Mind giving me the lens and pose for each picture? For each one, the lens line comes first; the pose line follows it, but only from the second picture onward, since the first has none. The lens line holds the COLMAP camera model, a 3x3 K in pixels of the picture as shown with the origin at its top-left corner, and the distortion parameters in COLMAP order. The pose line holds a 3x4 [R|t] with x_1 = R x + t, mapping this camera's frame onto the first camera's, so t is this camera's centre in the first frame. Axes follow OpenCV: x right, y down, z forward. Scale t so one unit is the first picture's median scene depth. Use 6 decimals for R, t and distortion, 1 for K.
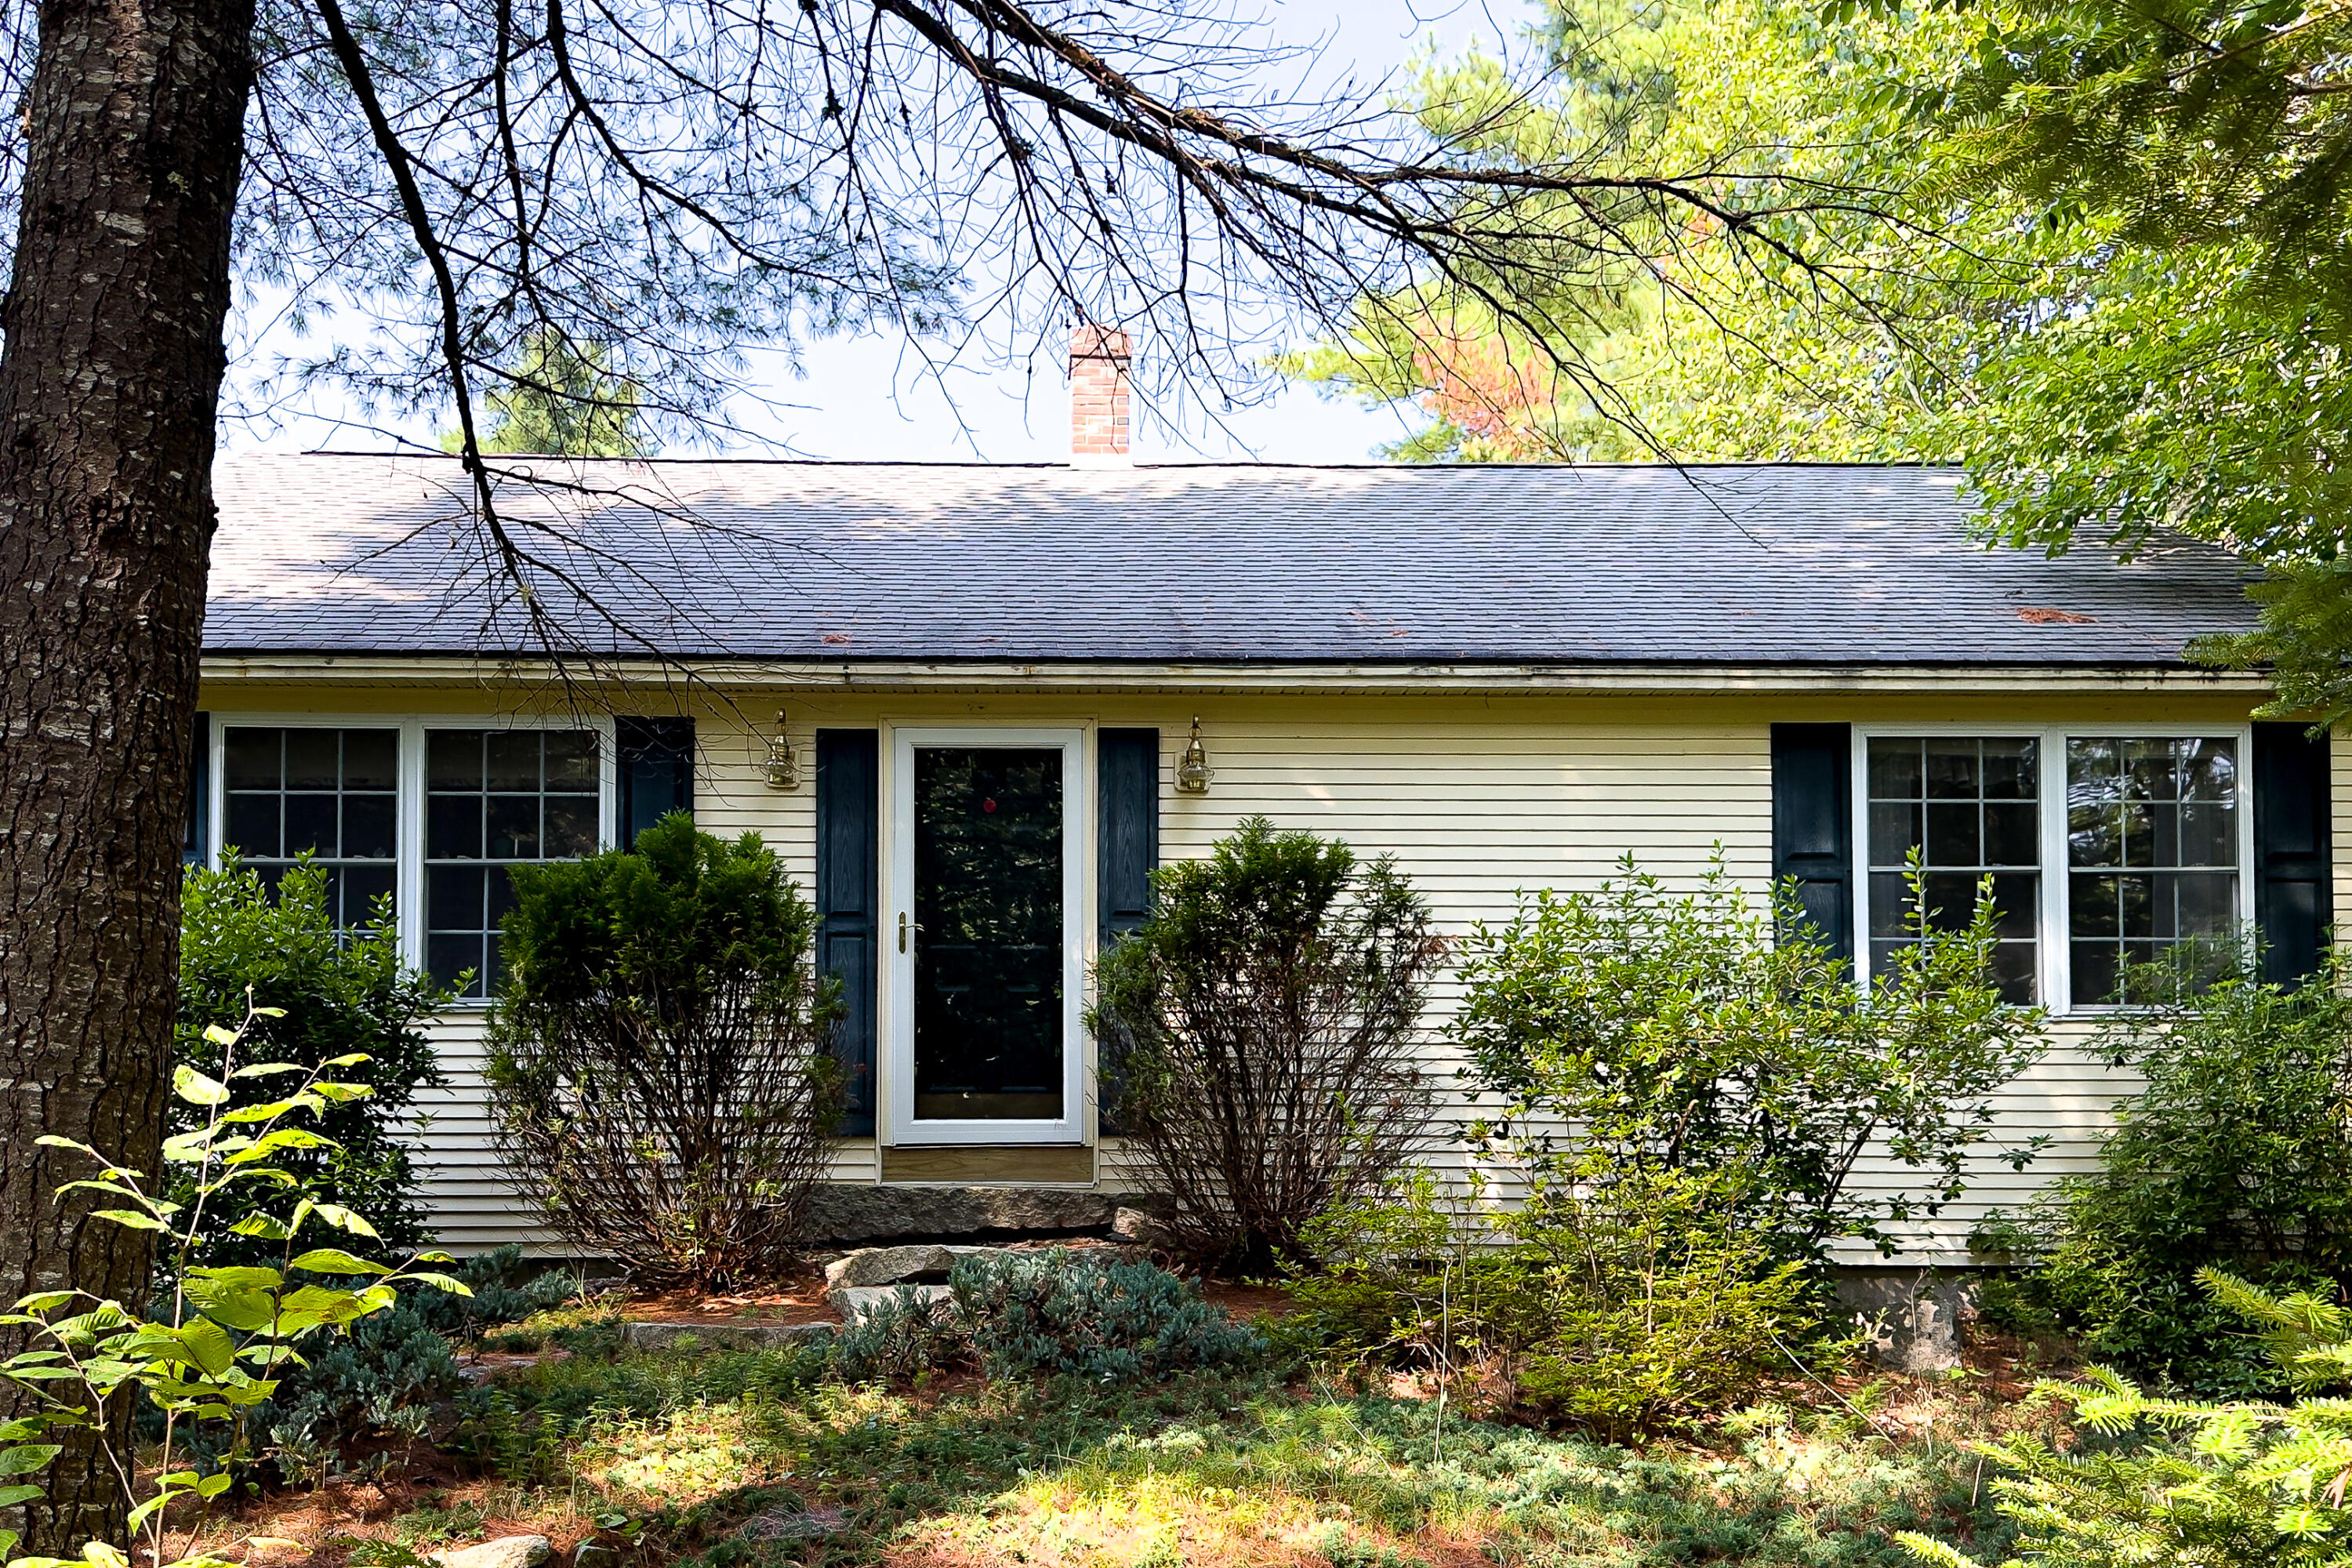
lens RADIAL K [[1602.3, 0, 1099.0], [0, 1602.3, 915.0], [0, 0, 1]] dist [0.139787, -0.158743]
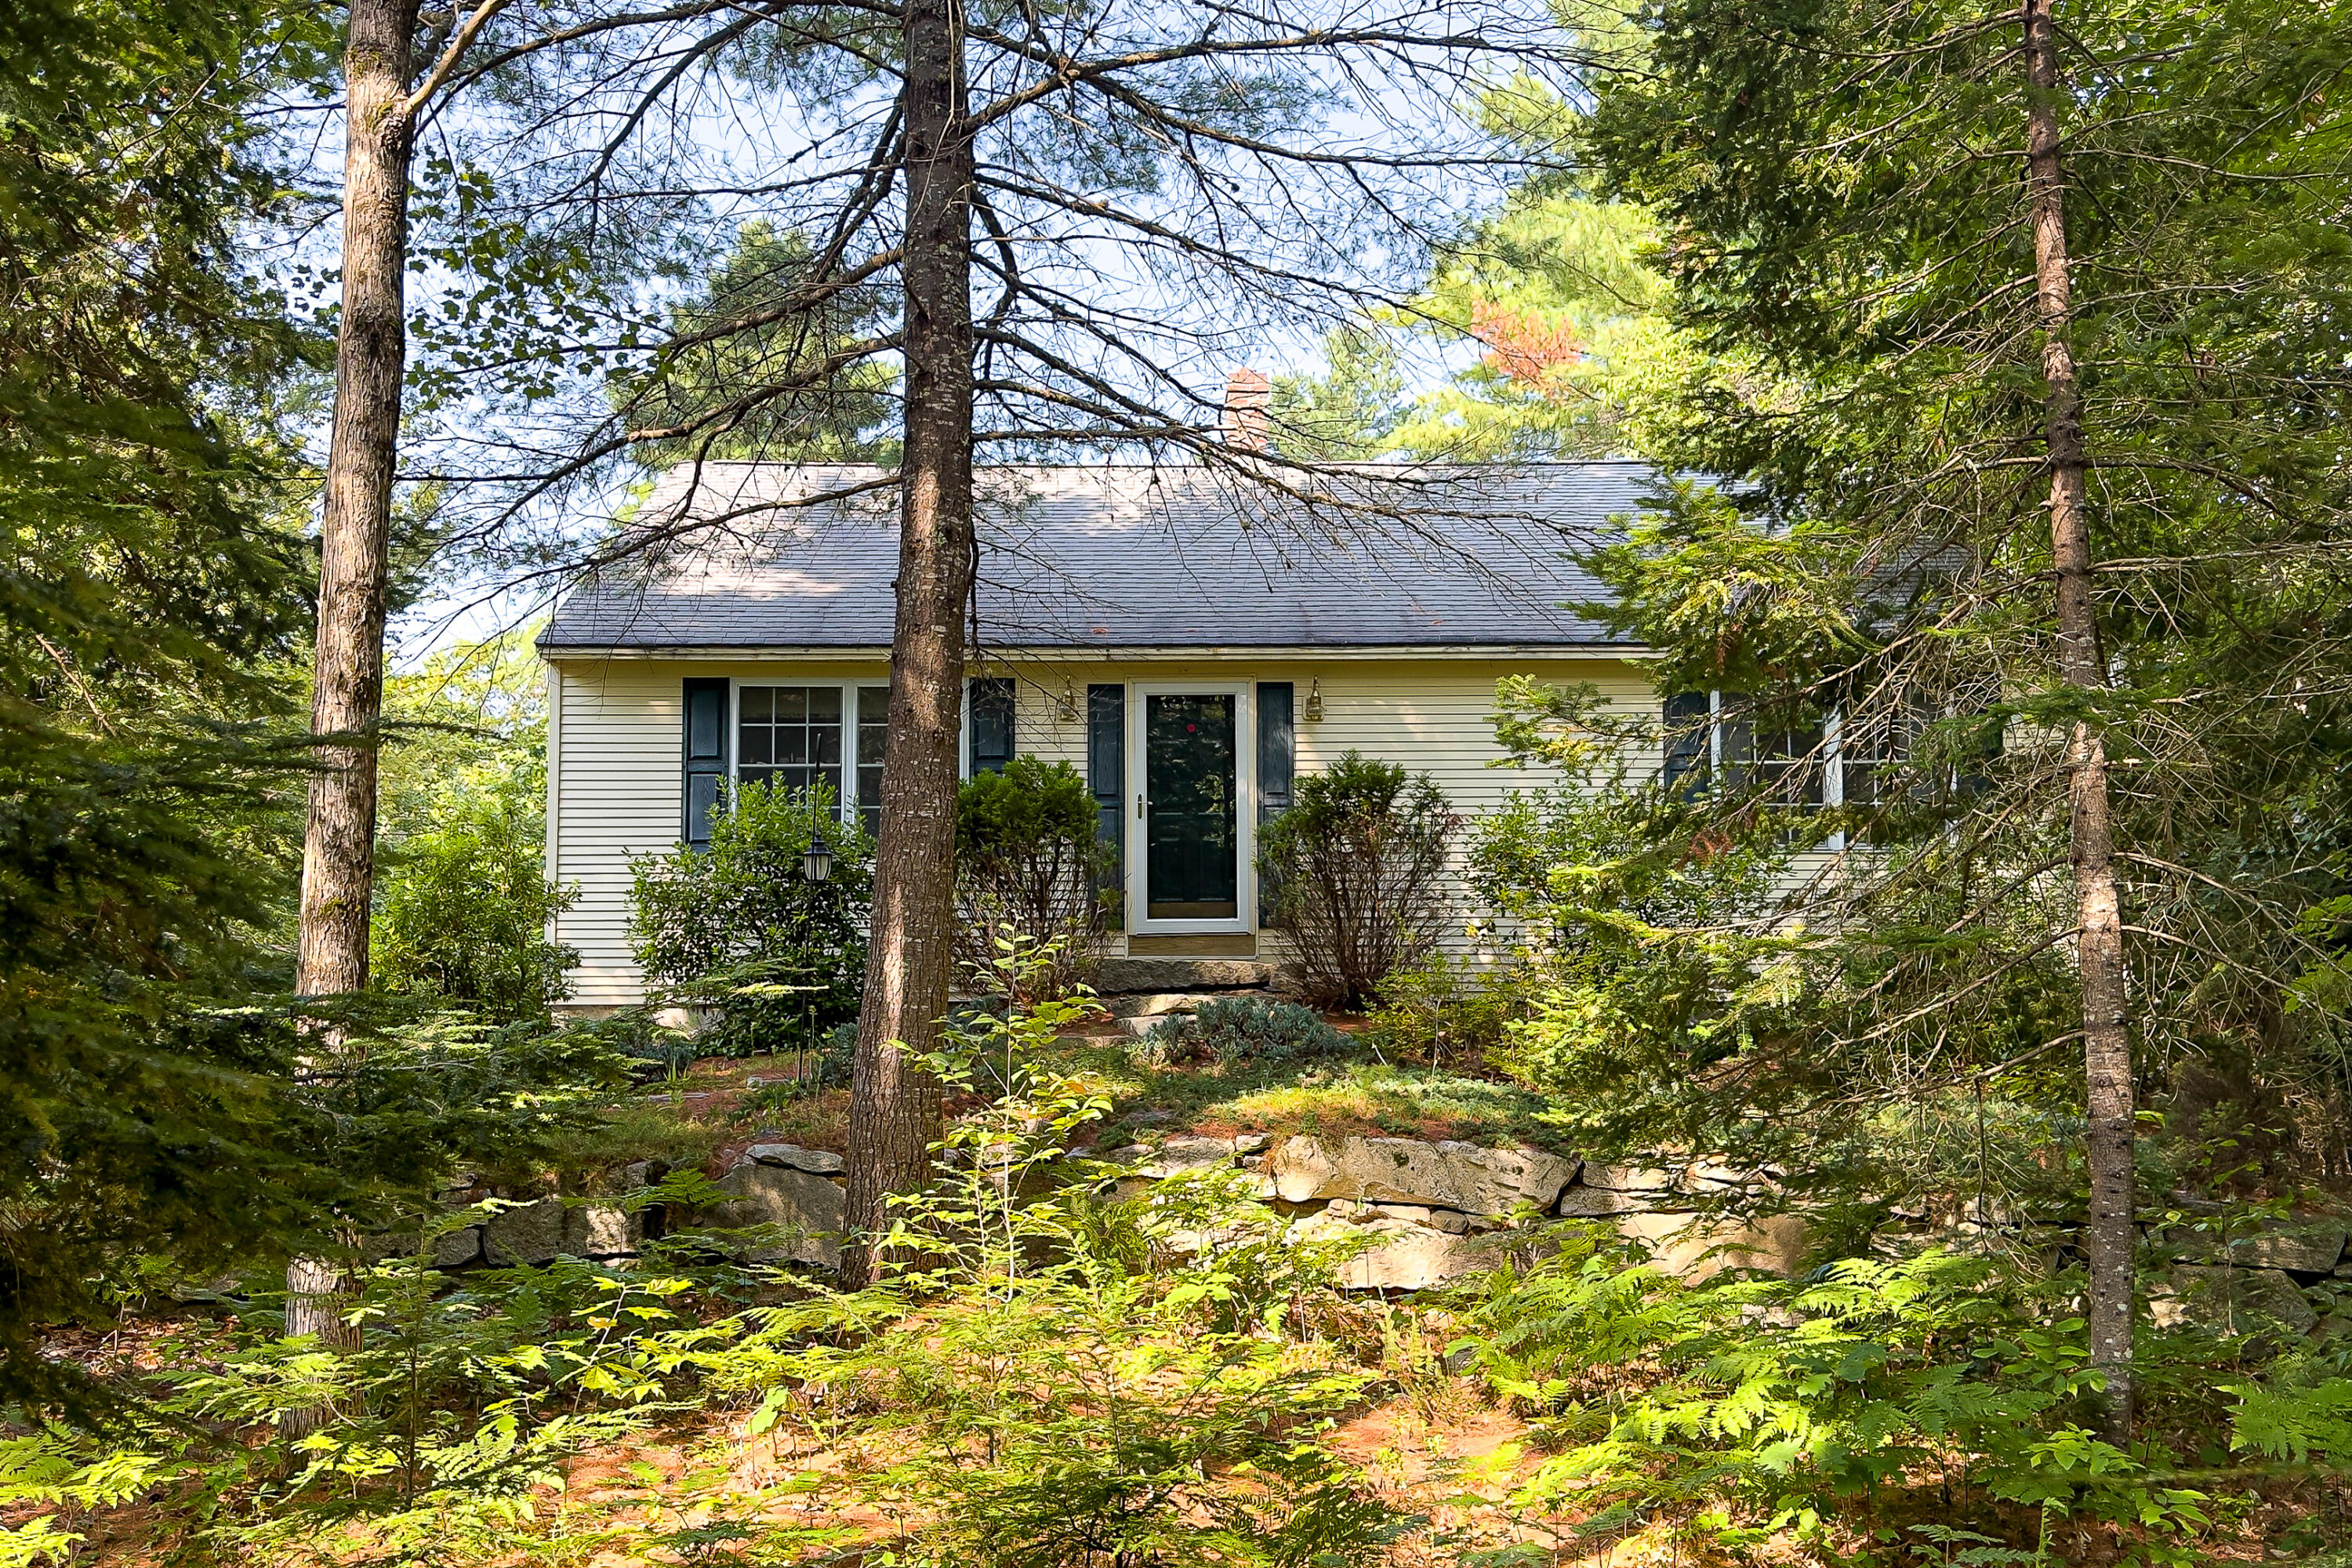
lens RADIAL K [[1629.2, 0, 1176.0], [0, 1629.2, 784.0], [0, 0, 1]] dist [0.061237, 0.000090]
pose [[0.999828, -0.007097, -0.017117, -0.059519], [0.008180, 0.997914, 0.064038, -0.129781], [0.016626, -0.064167, 0.997801, -0.728563]]
